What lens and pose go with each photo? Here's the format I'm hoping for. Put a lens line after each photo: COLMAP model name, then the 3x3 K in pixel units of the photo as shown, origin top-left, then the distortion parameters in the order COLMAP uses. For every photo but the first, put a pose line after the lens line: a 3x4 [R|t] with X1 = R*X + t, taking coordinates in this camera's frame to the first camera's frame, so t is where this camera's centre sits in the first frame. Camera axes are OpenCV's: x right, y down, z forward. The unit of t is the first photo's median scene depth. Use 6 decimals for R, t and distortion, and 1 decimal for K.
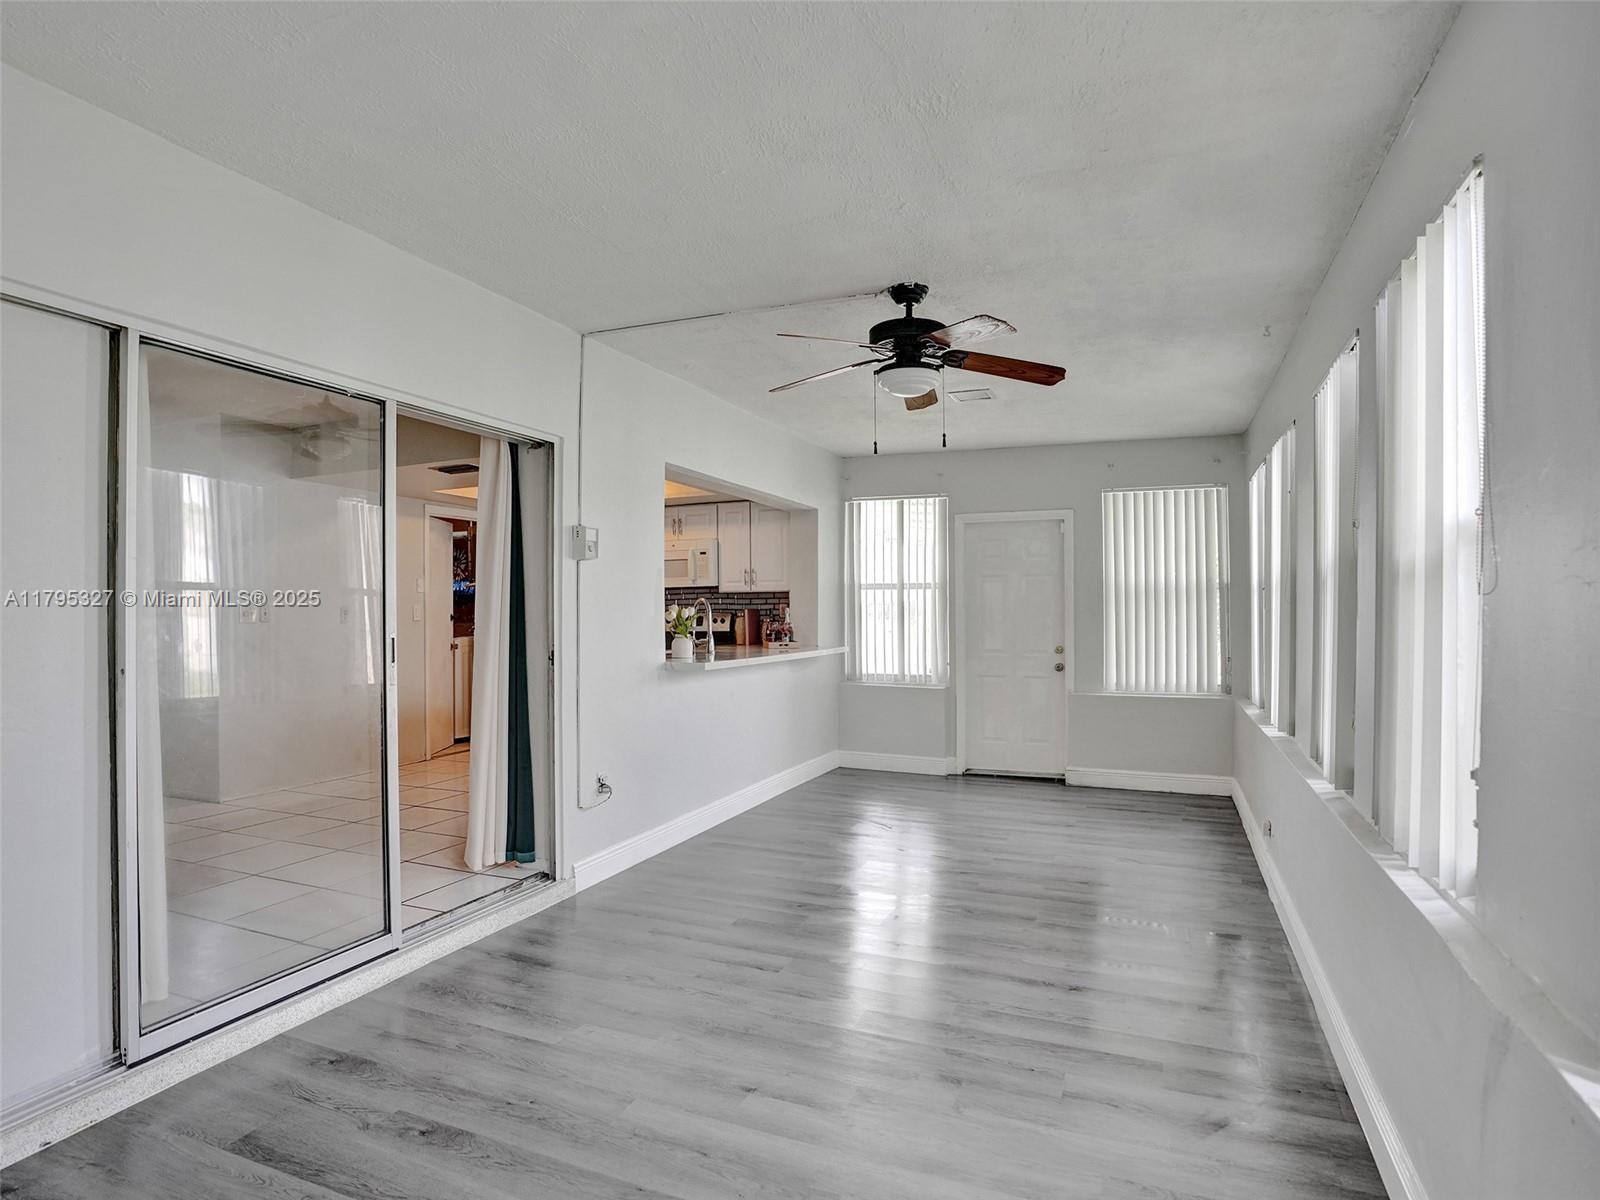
lens RADIAL K [[822.9, 0, 795.2], [0, 822.9, 602.6], [0, 0, 1]] dist [-0.071248, 0.026747]
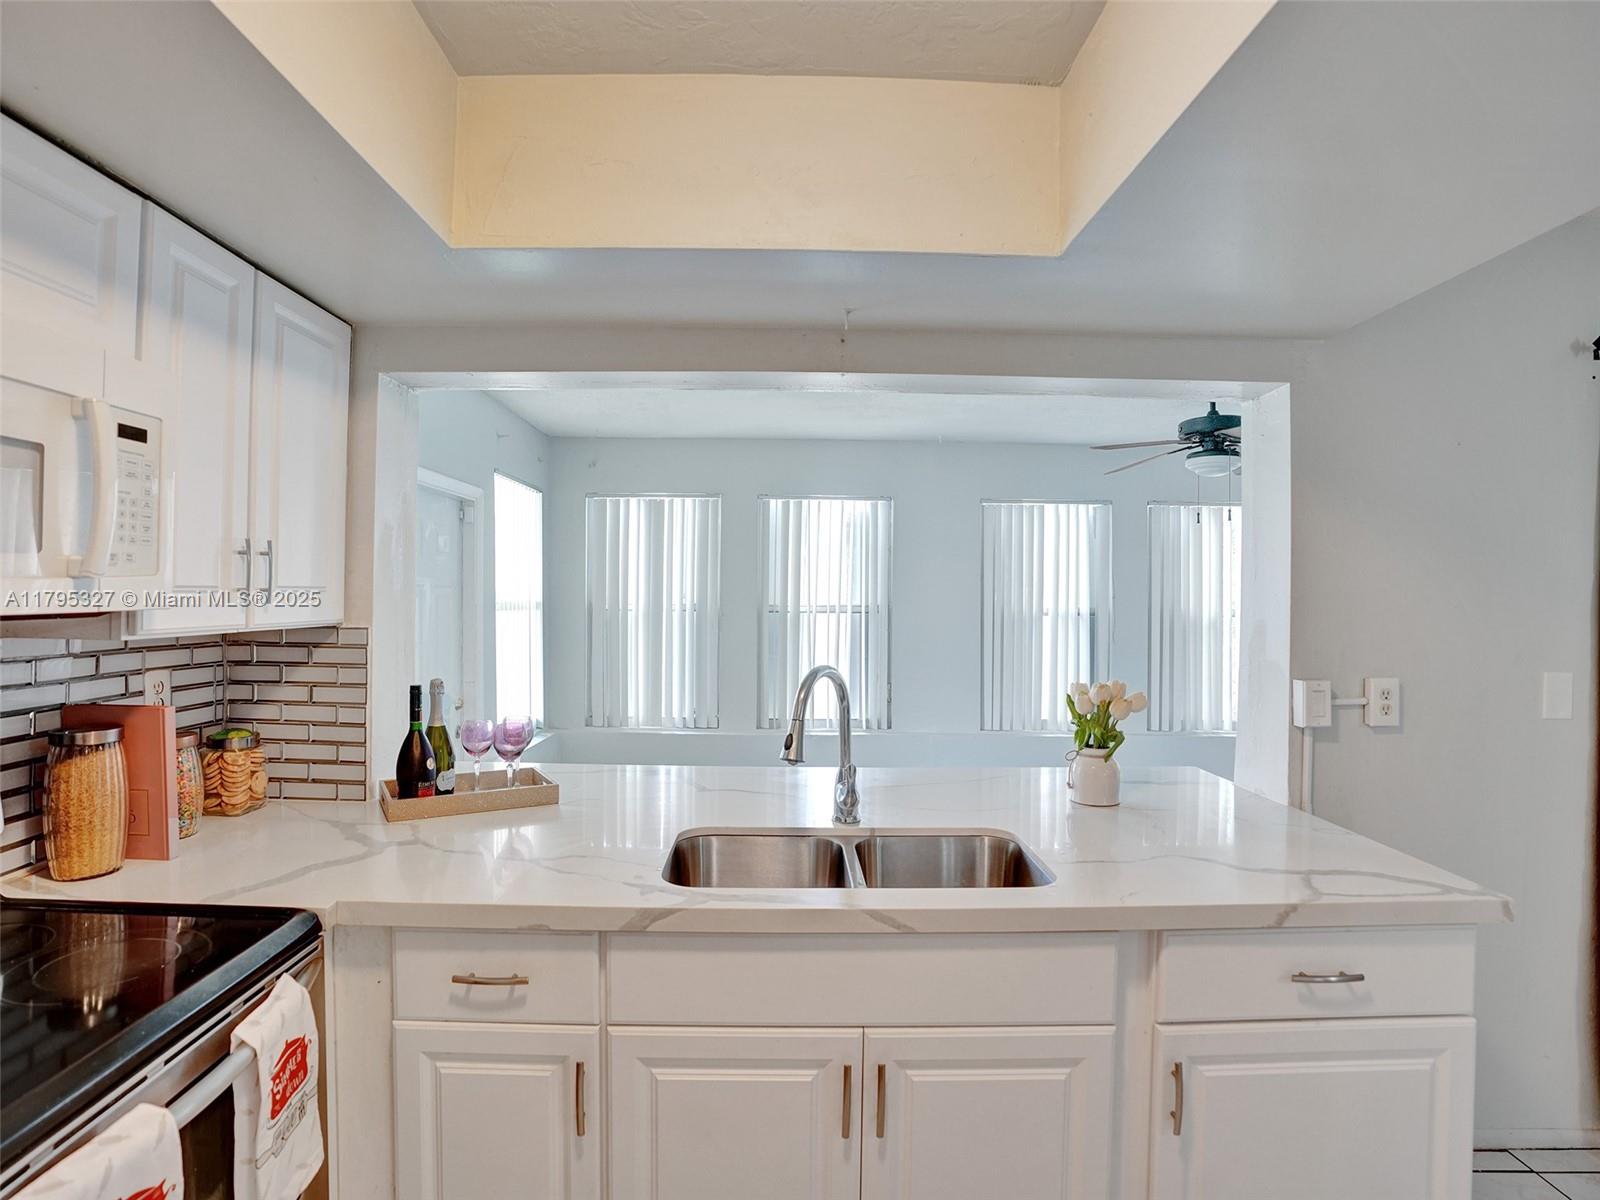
lens RADIAL K [[822.9, 0, 795.2], [0, 822.9, 602.6], [0, 0, 1]] dist [-0.071248, 0.026747]
pose [[-0.383402, -0.006704, 0.923557, -0.338736], [-0.014709, 0.999891, 0.001152, -0.024298], [-0.923464, -0.013143, -0.383459, 0.937884]]
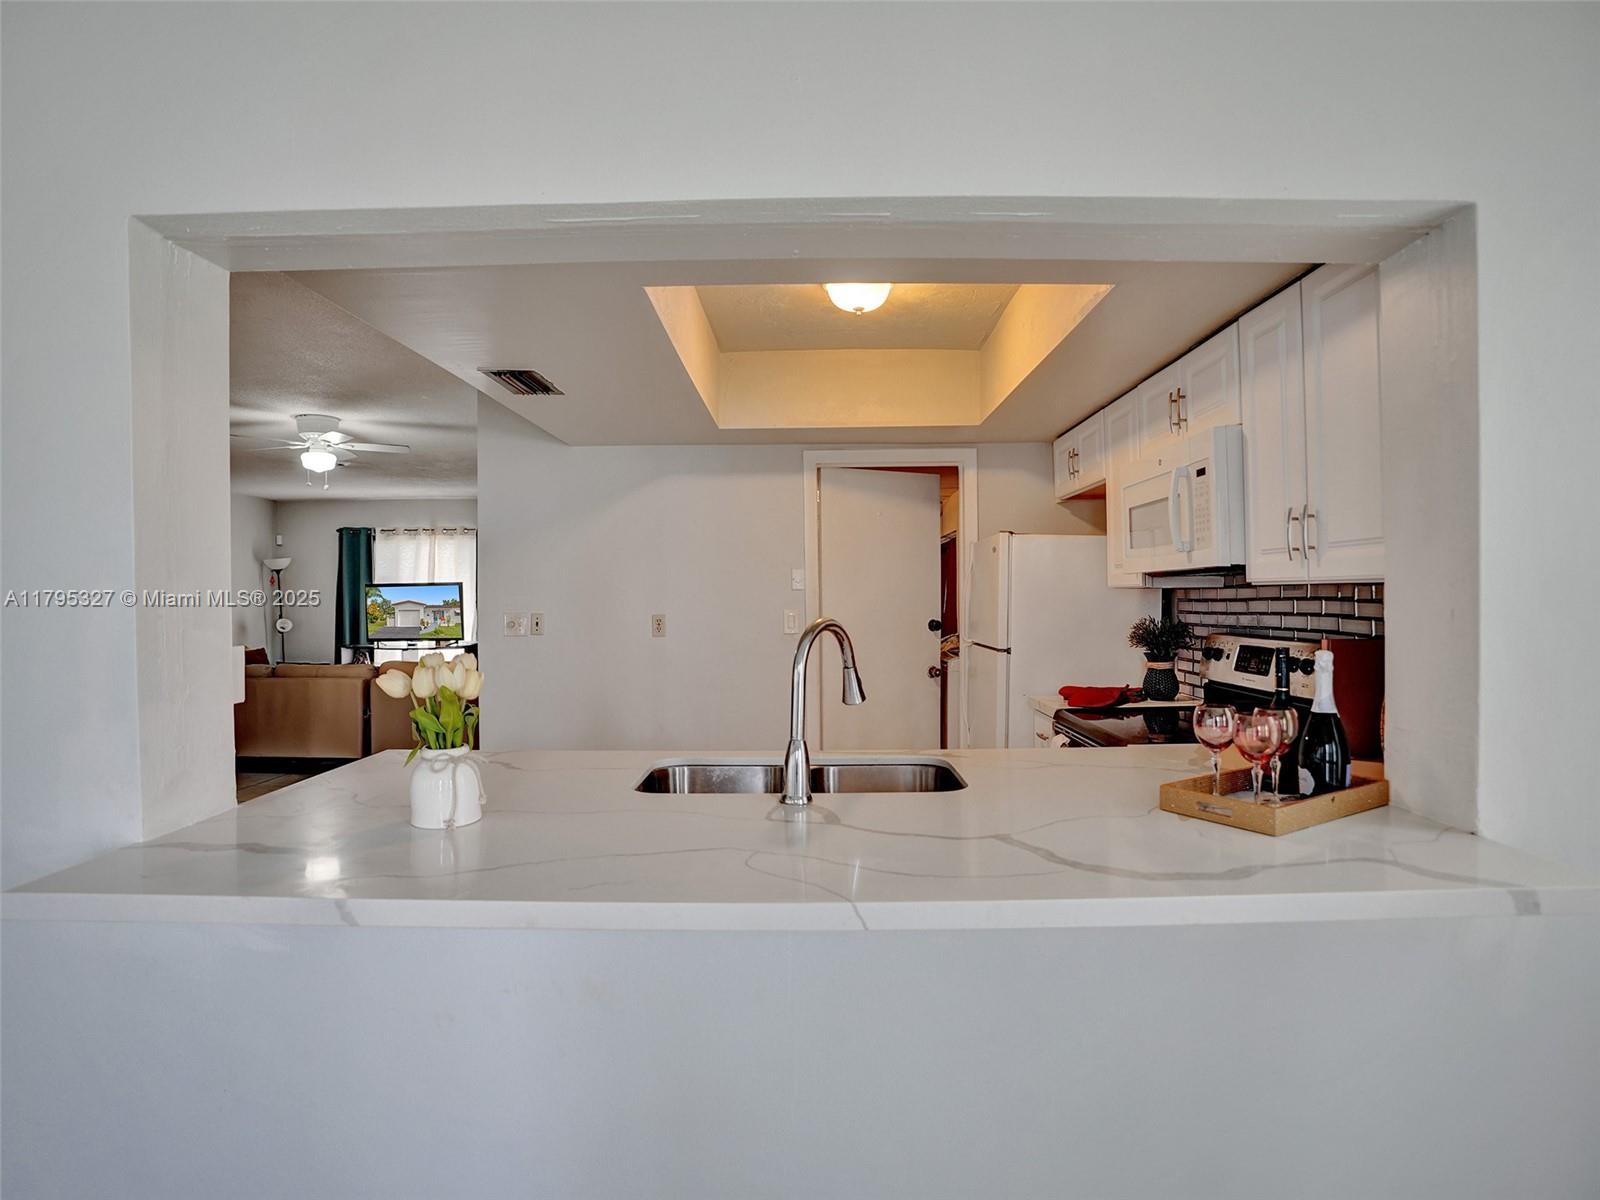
lens RADIAL K [[847.7, 0, 800.0], [0, 847.7, 600.0], [0, 0, 1]] dist [0.000016, 0.000036]
pose [[0.364151, 0.009346, -0.931293, 0.165278], [0.015736, 0.999745, 0.016186, -0.014629], [0.931207, -0.020549, 0.363911, 0.719505]]
